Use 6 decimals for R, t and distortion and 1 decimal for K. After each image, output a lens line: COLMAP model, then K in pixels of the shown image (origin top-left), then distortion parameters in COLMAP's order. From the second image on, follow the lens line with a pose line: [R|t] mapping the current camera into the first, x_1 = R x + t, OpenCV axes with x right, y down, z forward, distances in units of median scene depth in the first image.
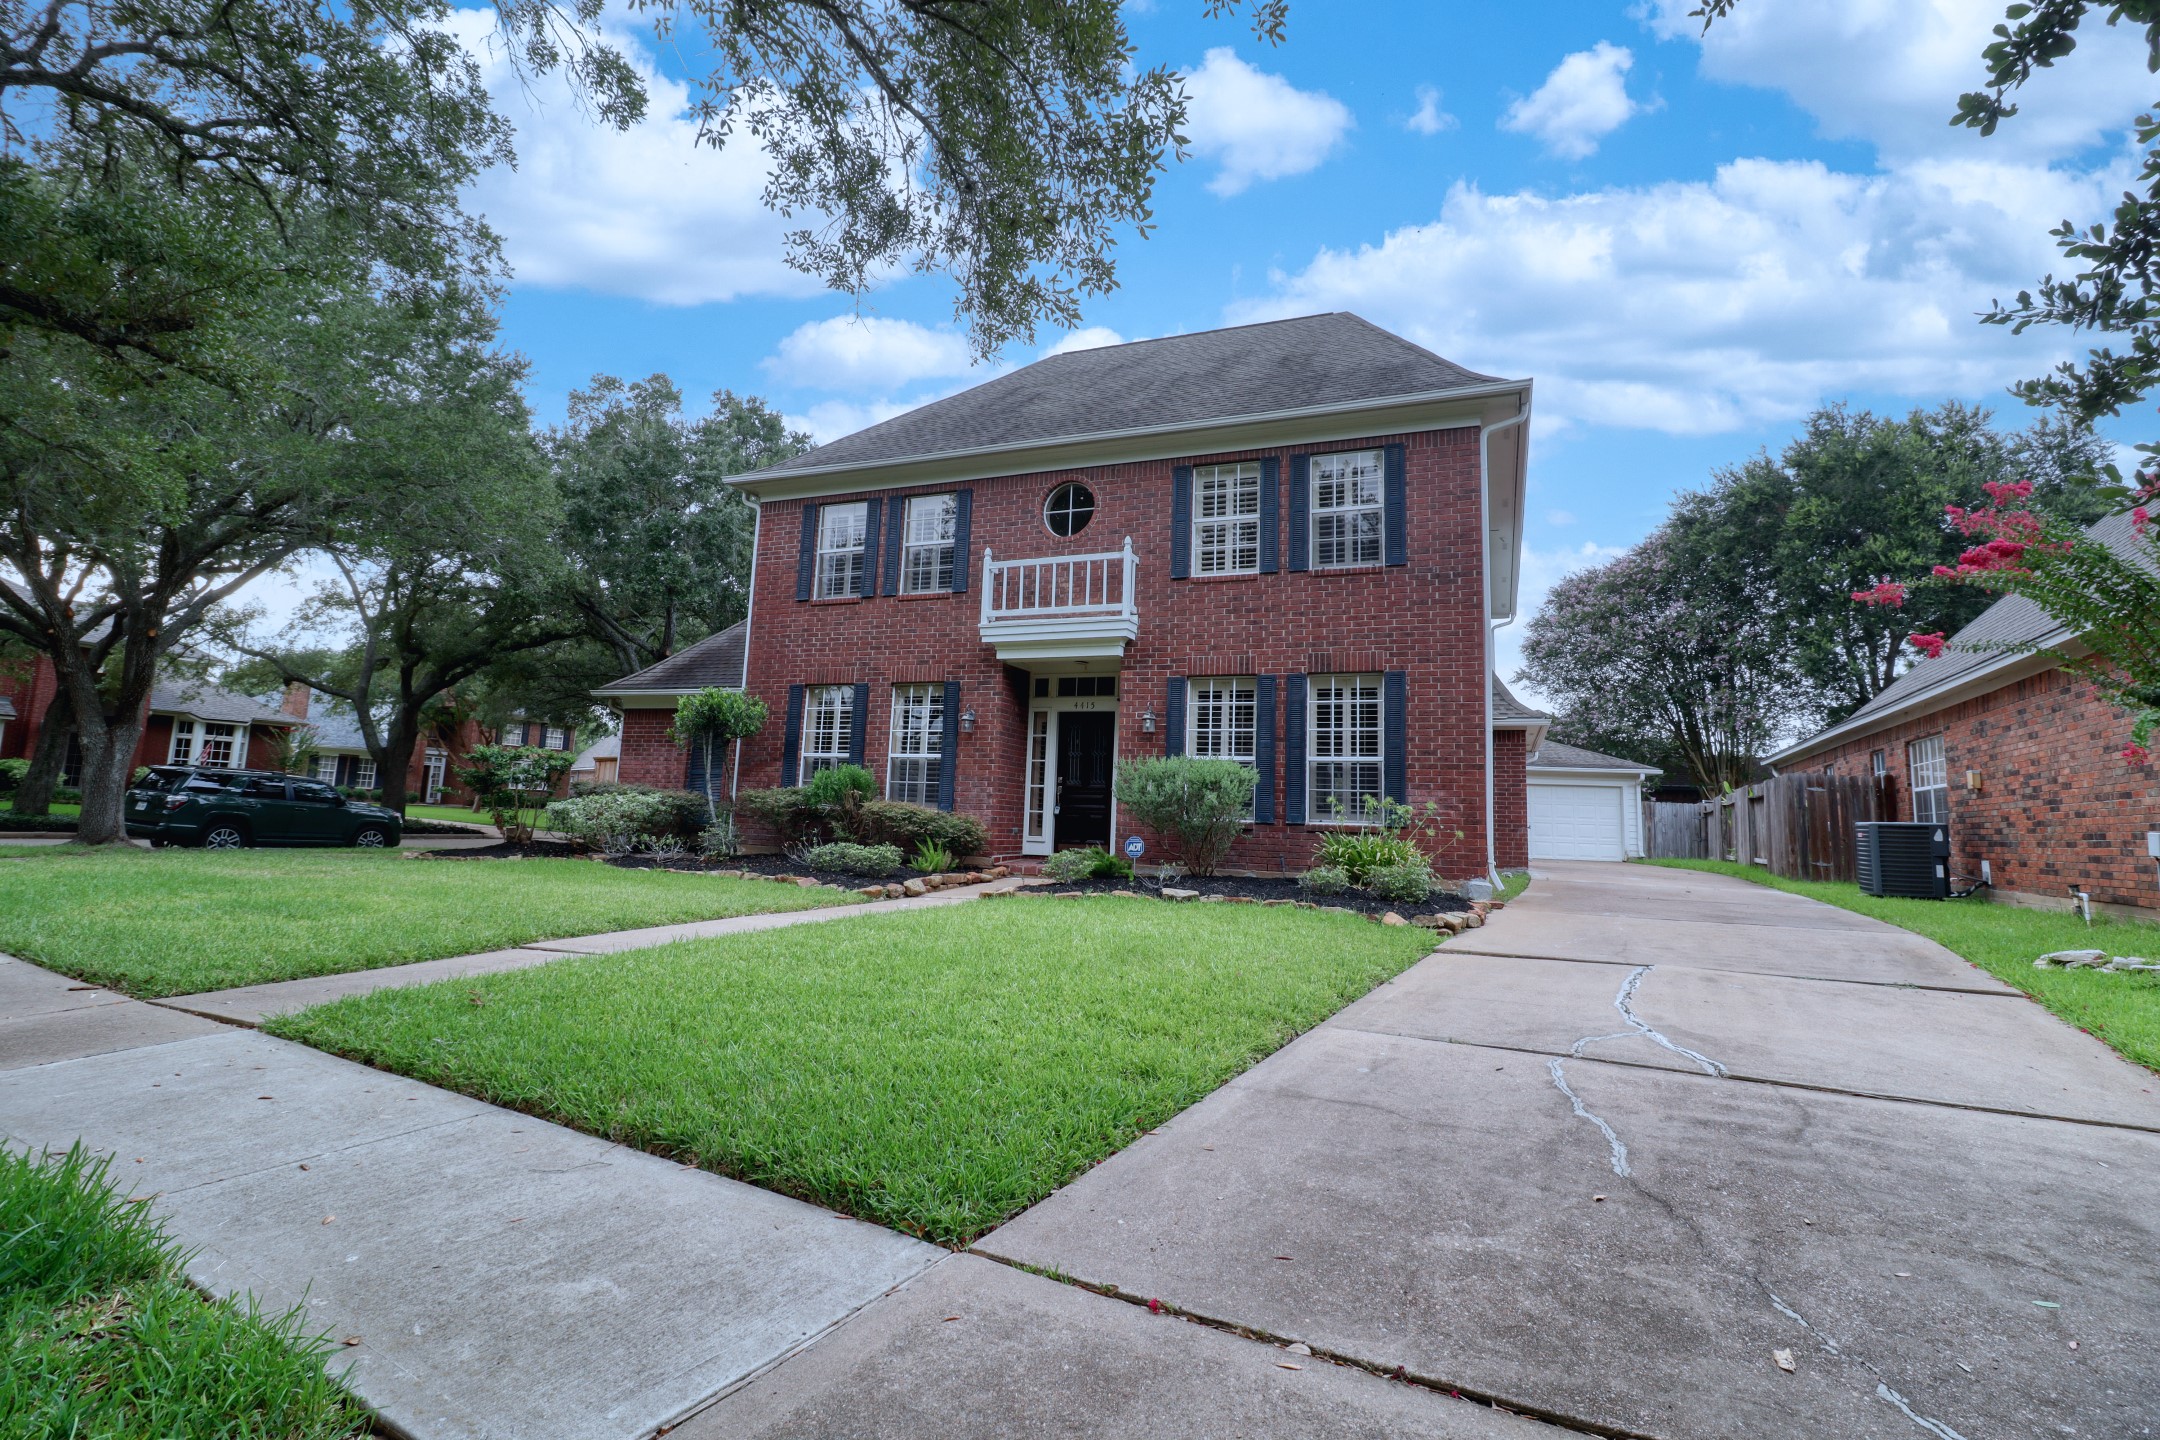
lens RADIAL K [[1007.1, 0, 1080.1], [0, 1007.1, 683.1], [0, 0, 1]] dist [0.000372, 0.000026]
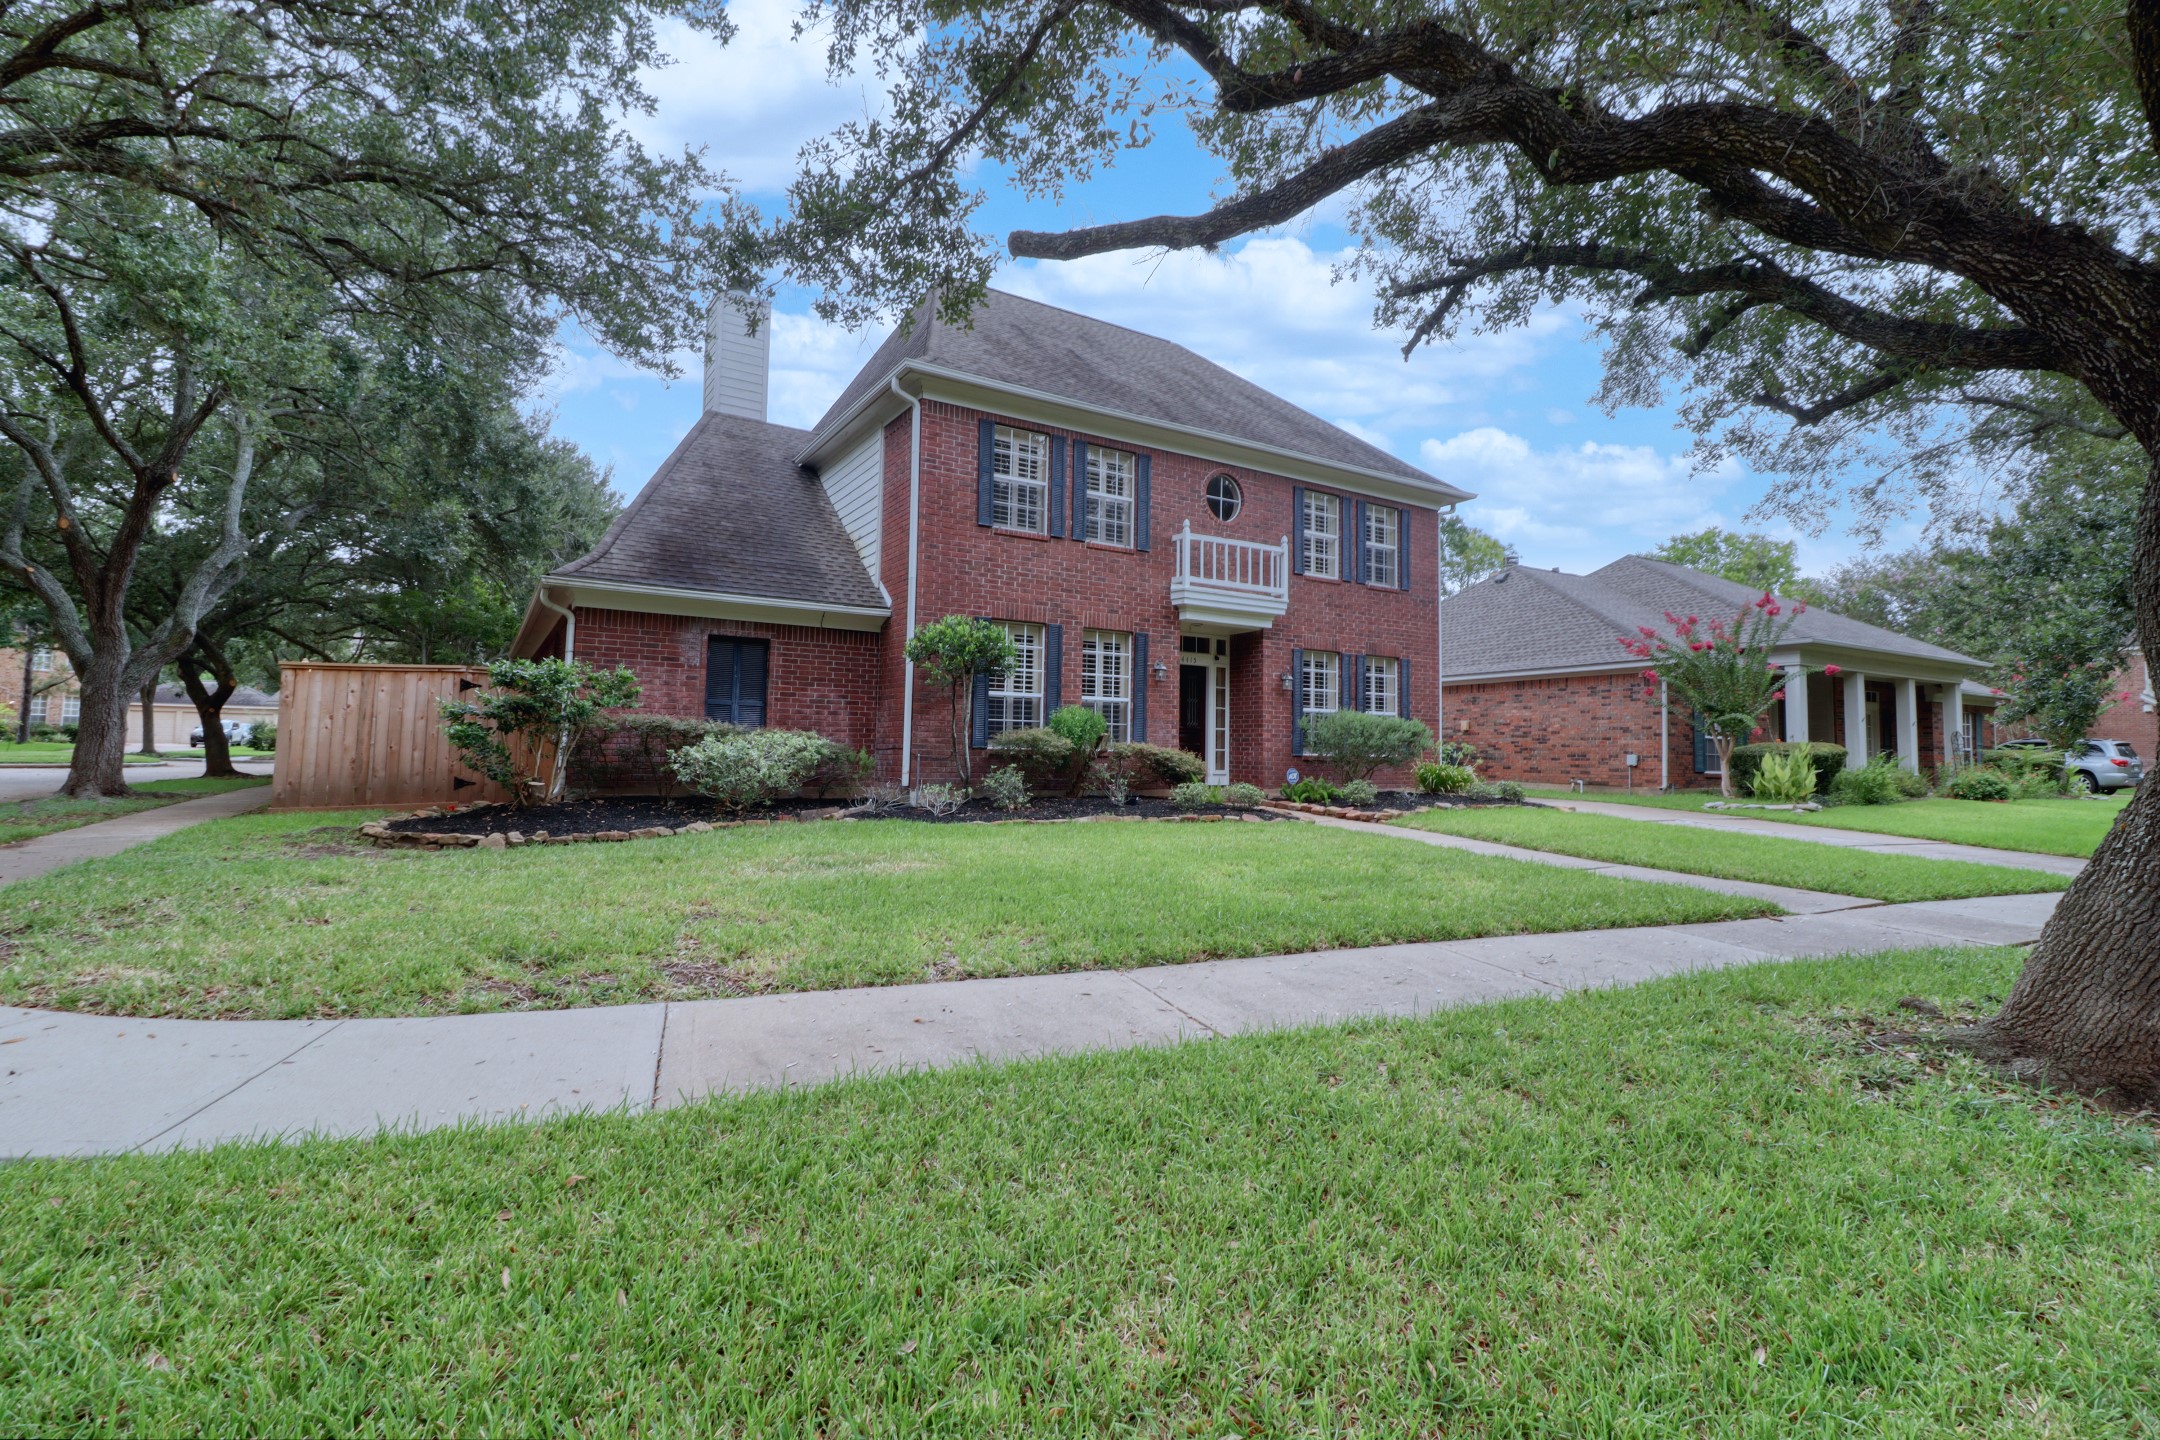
lens RADIAL K [[1007.1, 0, 1080.1], [0, 1007.1, 683.1], [0, 0, 1]] dist [0.000372, 0.000026]
pose [[0.596023, 0.036458, 0.802139, -1.067195], [-0.107674, 0.993575, 0.034848, 0.022185], [-0.795715, -0.107140, 0.596120, 0.401765]]
